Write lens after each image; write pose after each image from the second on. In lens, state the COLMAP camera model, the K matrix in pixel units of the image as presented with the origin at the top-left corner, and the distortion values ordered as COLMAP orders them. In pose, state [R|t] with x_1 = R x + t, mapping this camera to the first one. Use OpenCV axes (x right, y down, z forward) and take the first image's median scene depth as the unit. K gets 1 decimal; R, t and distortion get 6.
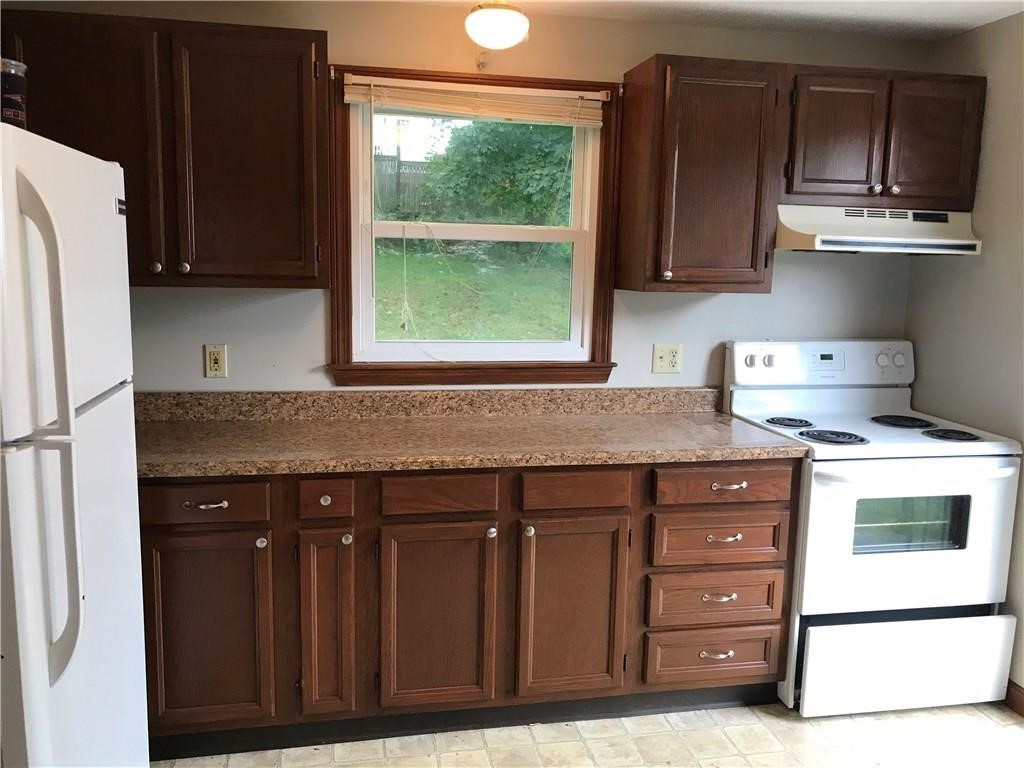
lens RADIAL K [[849.1, 0, 507.3], [0, 849.1, 381.0], [0, 0, 1]] dist [0.095179, -0.002708]
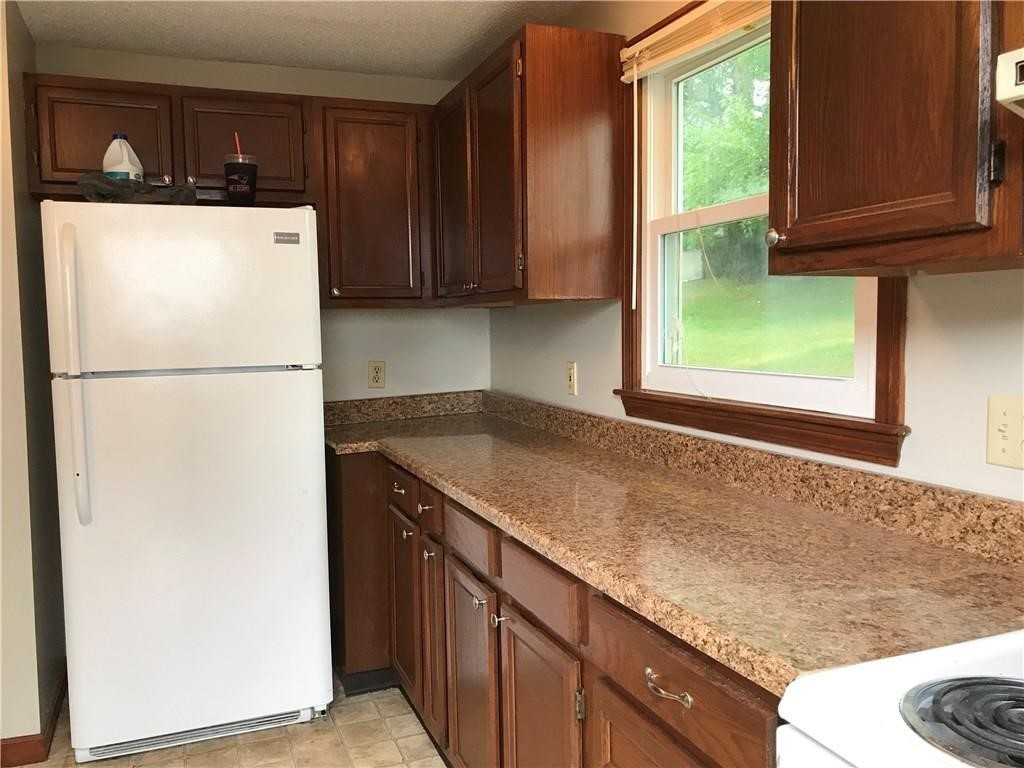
lens RADIAL K [[849.1, 0, 506.6], [0, 849.1, 385.8], [0, 0, 1]] dist [0.095179, -0.002708]
pose [[0.169253, 0.051193, -0.984242, 0.597223], [-0.119042, 0.992401, 0.031146, -0.034833], [0.978357, 0.111894, 0.174061, 0.714779]]
